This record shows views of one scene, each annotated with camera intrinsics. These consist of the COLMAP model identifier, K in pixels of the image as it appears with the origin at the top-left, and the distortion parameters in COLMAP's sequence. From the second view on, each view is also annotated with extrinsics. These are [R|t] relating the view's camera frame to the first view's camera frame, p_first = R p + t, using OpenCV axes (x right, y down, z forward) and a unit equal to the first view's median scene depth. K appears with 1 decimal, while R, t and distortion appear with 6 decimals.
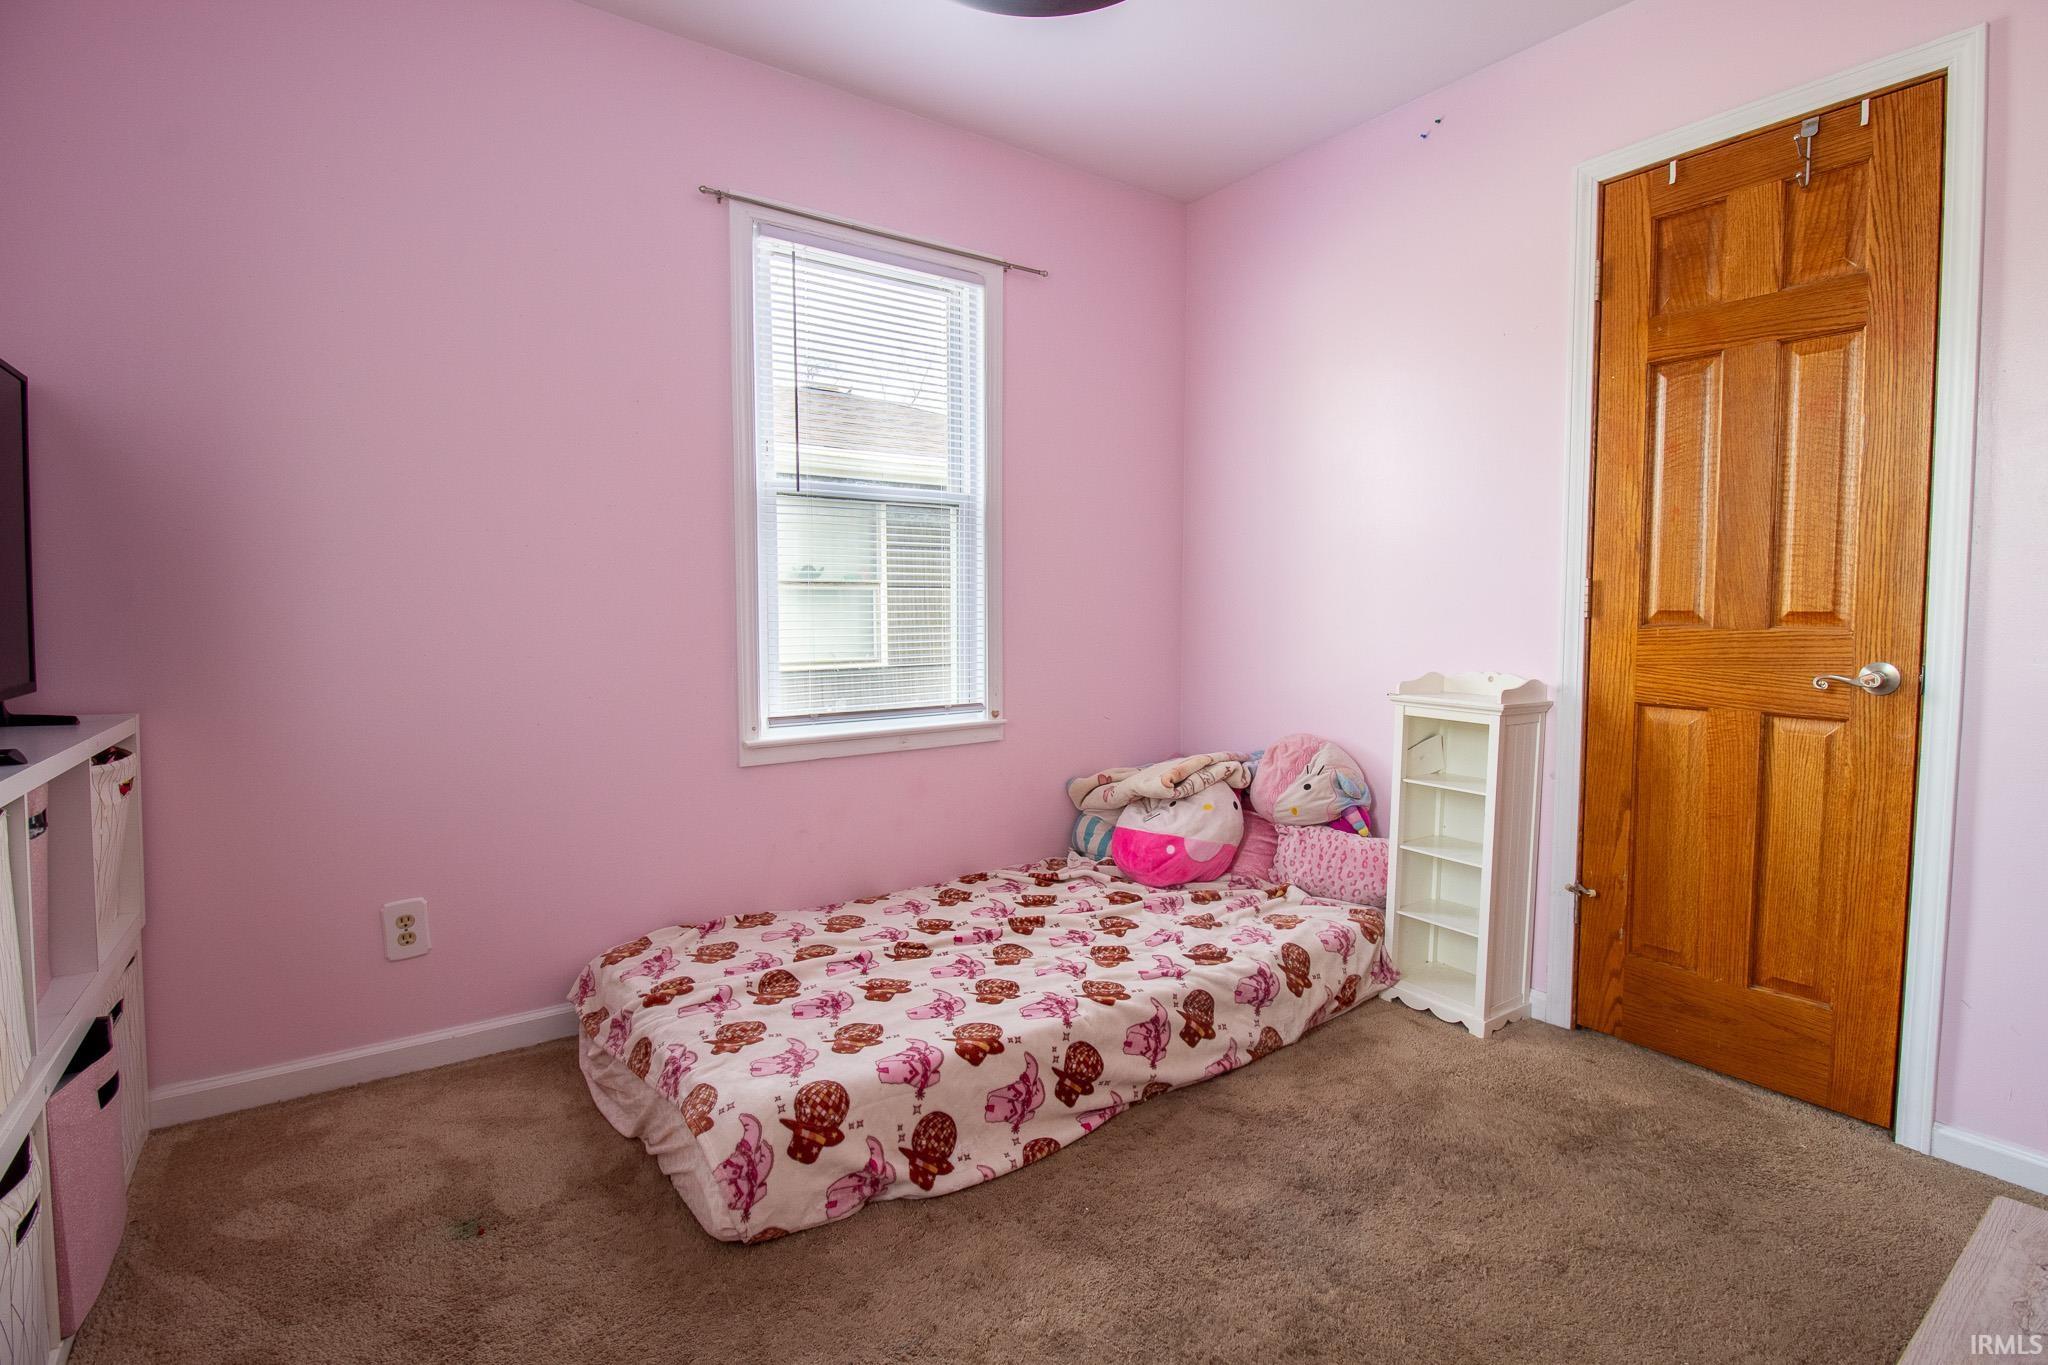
lens RADIAL K [[965.0, 0, 1041.8], [0, 965.0, 660.8], [0, 0, 1]] dist [0.001374, -0.013861]
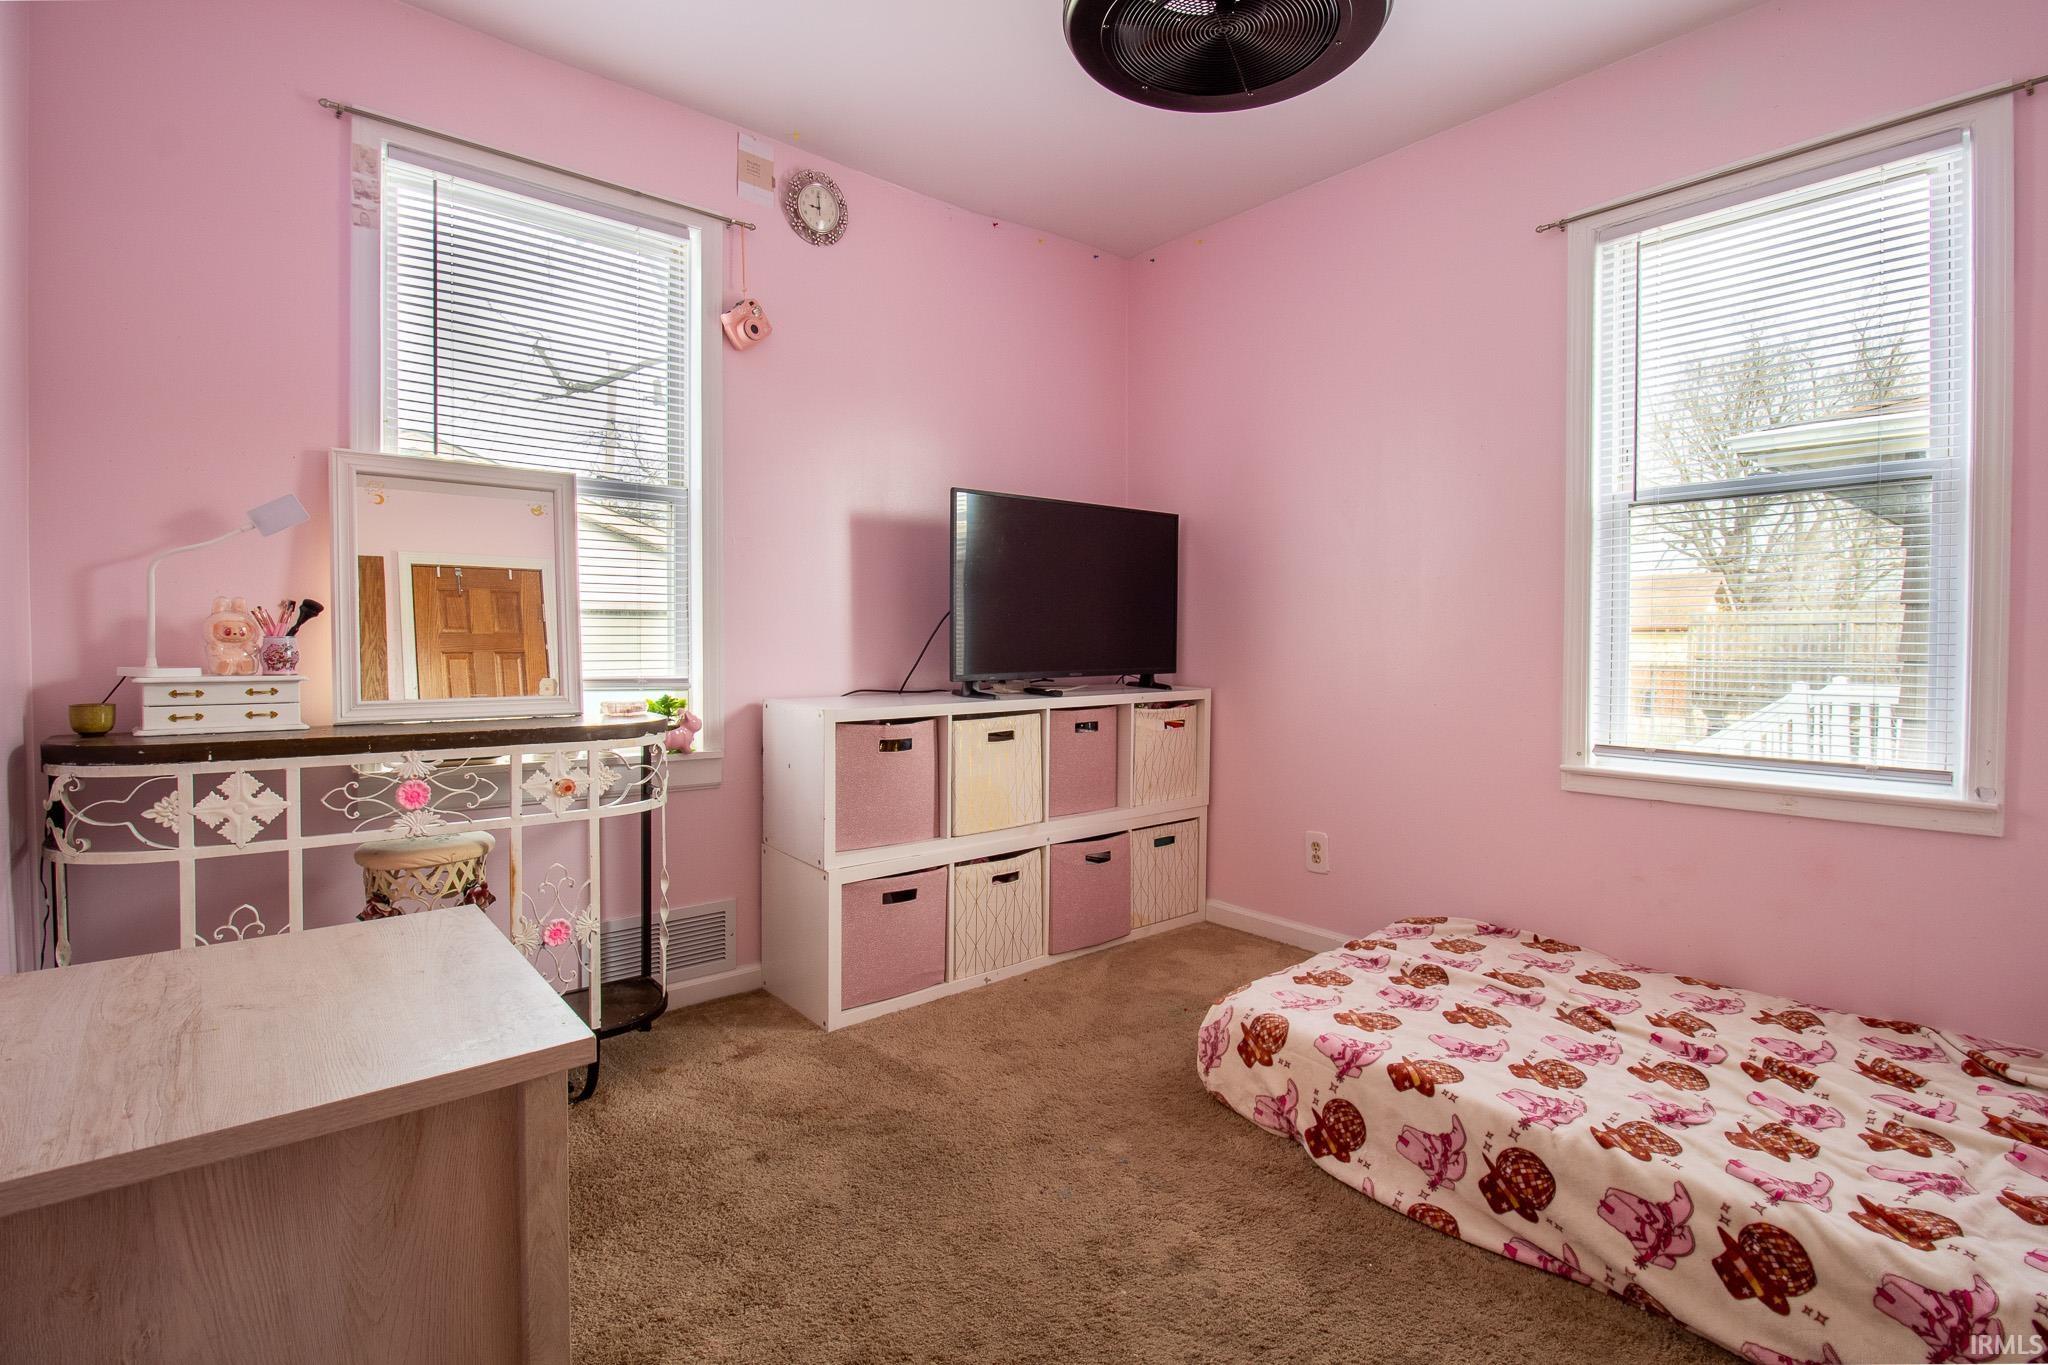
lens RADIAL K [[965.0, 0, 1041.8], [0, 965.0, 660.8], [0, 0, 1]] dist [0.001374, -0.013861]
pose [[0.073953, 0.024222, -0.996967, 0.786038], [-0.054538, 0.998307, 0.020209, -0.016418], [0.995769, 0.052878, 0.075149, 0.483979]]
